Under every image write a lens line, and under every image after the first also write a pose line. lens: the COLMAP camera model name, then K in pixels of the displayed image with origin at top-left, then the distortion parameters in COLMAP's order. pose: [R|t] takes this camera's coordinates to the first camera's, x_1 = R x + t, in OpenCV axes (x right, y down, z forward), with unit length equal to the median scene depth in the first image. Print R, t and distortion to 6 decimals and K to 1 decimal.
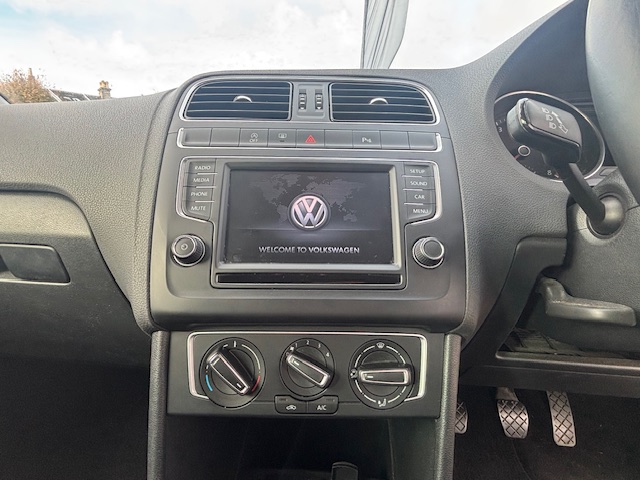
lens RADIAL K [[318.1, 0, 314.9], [0, 318.1, 237.6], [0, 0, 1]] dist [-0.003363, 0.002596]
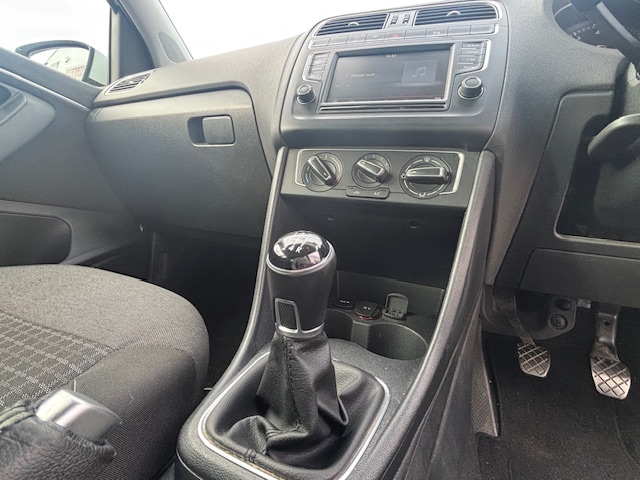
lens RADIAL K [[318.1, 0, 314.9], [0, 318.1, 237.6], [0, 0, 1]] dist [-0.003363, 0.002596]
pose [[0.935581, 0.097792, -0.339300, 0.234731], [-0.131742, 0.988175, -0.078455, 0.781562], [0.327615, 0.118101, 0.937401, -0.370764]]
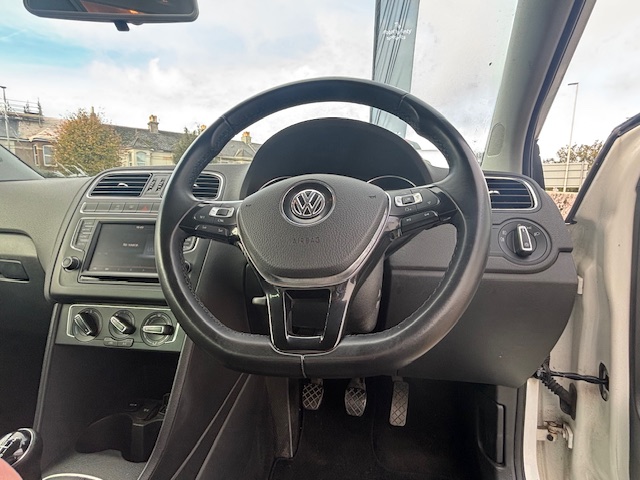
lens RADIAL K [[318.1, 0, 314.9], [0, 318.1, 237.6], [0, 0, 1]] dist [-0.003363, 0.002596]
pose [[0.994682, 0.014902, -0.101911, 1.260335], [-0.022534, 0.996992, -0.074151, -0.013958], [0.100499, 0.076054, 0.992026, -0.827364]]
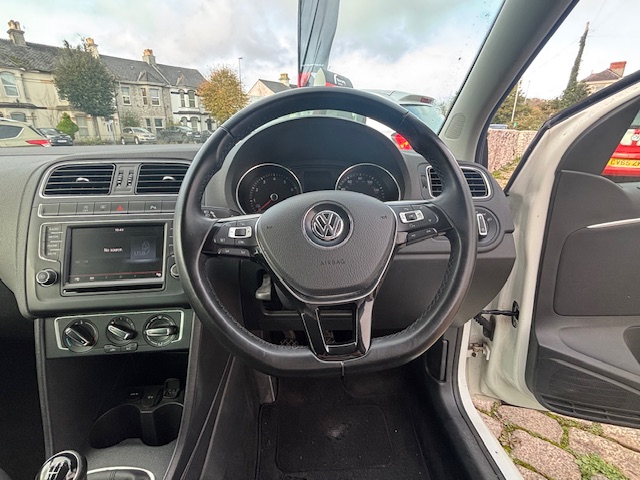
lens RADIAL K [[318.1, 0, 314.9], [0, 318.1, 237.6], [0, 0, 1]] dist [-0.003363, 0.002596]
pose [[0.992009, -0.045150, 0.117809, 0.891045], [0.029604, 0.991004, 0.130515, -0.360936], [-0.122642, -0.125984, 0.984422, -0.951039]]
